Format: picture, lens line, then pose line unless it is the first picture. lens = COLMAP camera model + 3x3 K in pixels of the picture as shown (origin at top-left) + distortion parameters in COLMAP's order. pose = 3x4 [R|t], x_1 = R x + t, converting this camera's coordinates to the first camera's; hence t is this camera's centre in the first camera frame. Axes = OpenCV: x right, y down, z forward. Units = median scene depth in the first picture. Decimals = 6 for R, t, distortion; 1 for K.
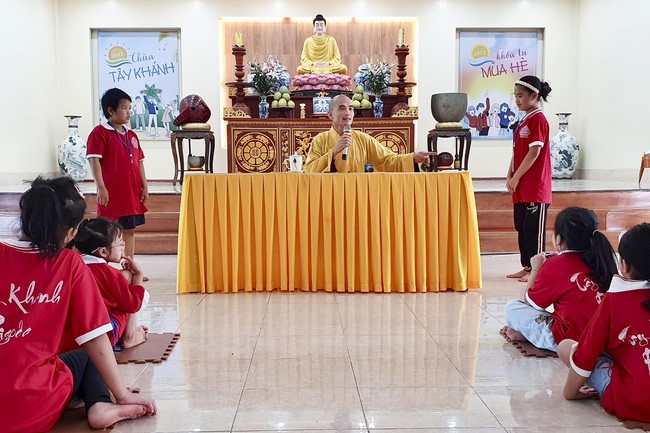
lens RADIAL K [[700.7, 0, 333.5], [0, 700.7, 239.7], [0, 0, 1]] dist [0.043017, -0.006827]
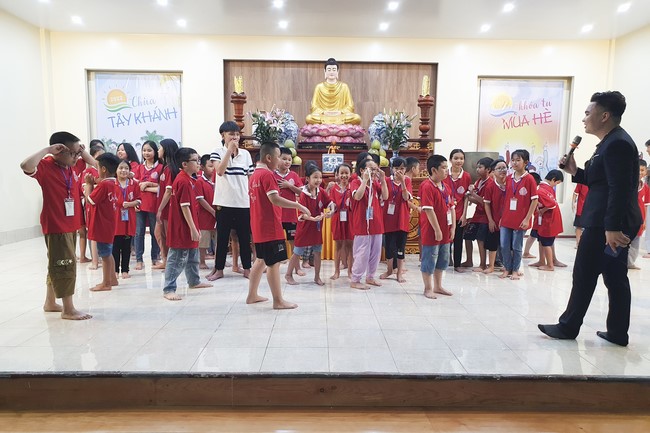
lens RADIAL K [[482.8, 0, 336.8], [0, 482.8, 236.8], [0, 0, 1]] dist [0.015510, 0.010144]
pose [[0.999794, 0.019170, -0.006686, -0.004923], [-0.018913, 0.999149, 0.036662, -0.114704], [0.007383, -0.036528, 0.999305, 0.374050]]
